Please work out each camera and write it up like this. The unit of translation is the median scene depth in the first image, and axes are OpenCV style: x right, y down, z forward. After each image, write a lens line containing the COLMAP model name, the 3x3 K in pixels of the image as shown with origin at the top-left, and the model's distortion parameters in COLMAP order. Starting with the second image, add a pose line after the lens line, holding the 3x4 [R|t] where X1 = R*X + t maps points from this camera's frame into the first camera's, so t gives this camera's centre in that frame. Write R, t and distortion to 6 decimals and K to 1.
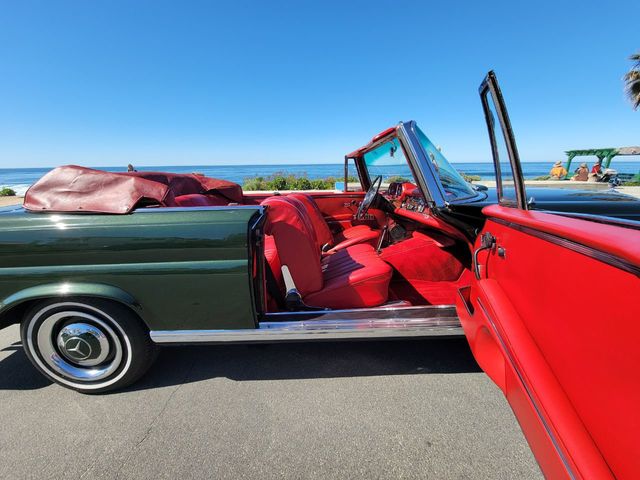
lens RADIAL K [[258.0, 0, 320.0], [0, 258.0, 240.0], [0, 0, 1]] dist [-0.002278, -0.000205]
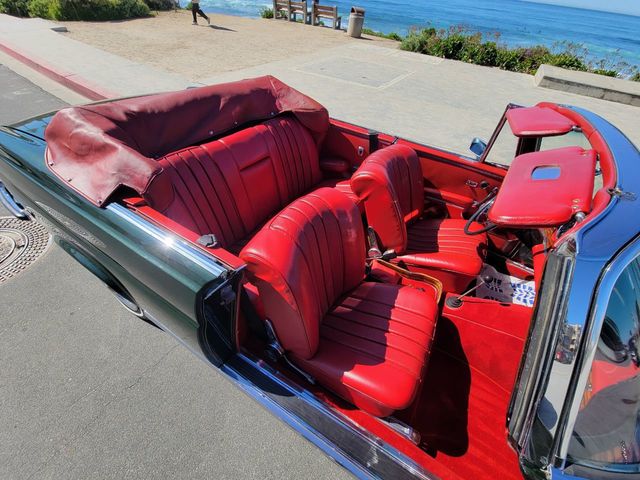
lens RADIAL K [[258.0, 0, 320.0], [0, 258.0, 240.0], [0, 0, 1]] dist [-0.002278, -0.000205]
pose [[0.832340, 0.442598, -0.333641, 0.133446], [-0.233540, 0.825960, 0.513078, -0.501709], [0.502662, -0.349137, 0.790844, 0.551149]]
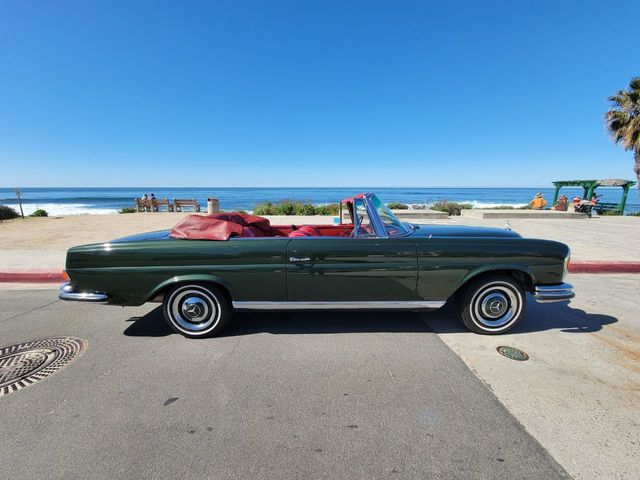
lens RADIAL K [[258.0, 0, 320.0], [0, 258.0, 240.0], [0, 0, 1]] dist [-0.002278, -0.000205]
pose [[0.999806, 0.014631, -0.013162, 0.007488], [-0.015693, 0.996289, -0.084632, 0.044316], [0.011875, 0.084822, 0.996325, -0.833914]]
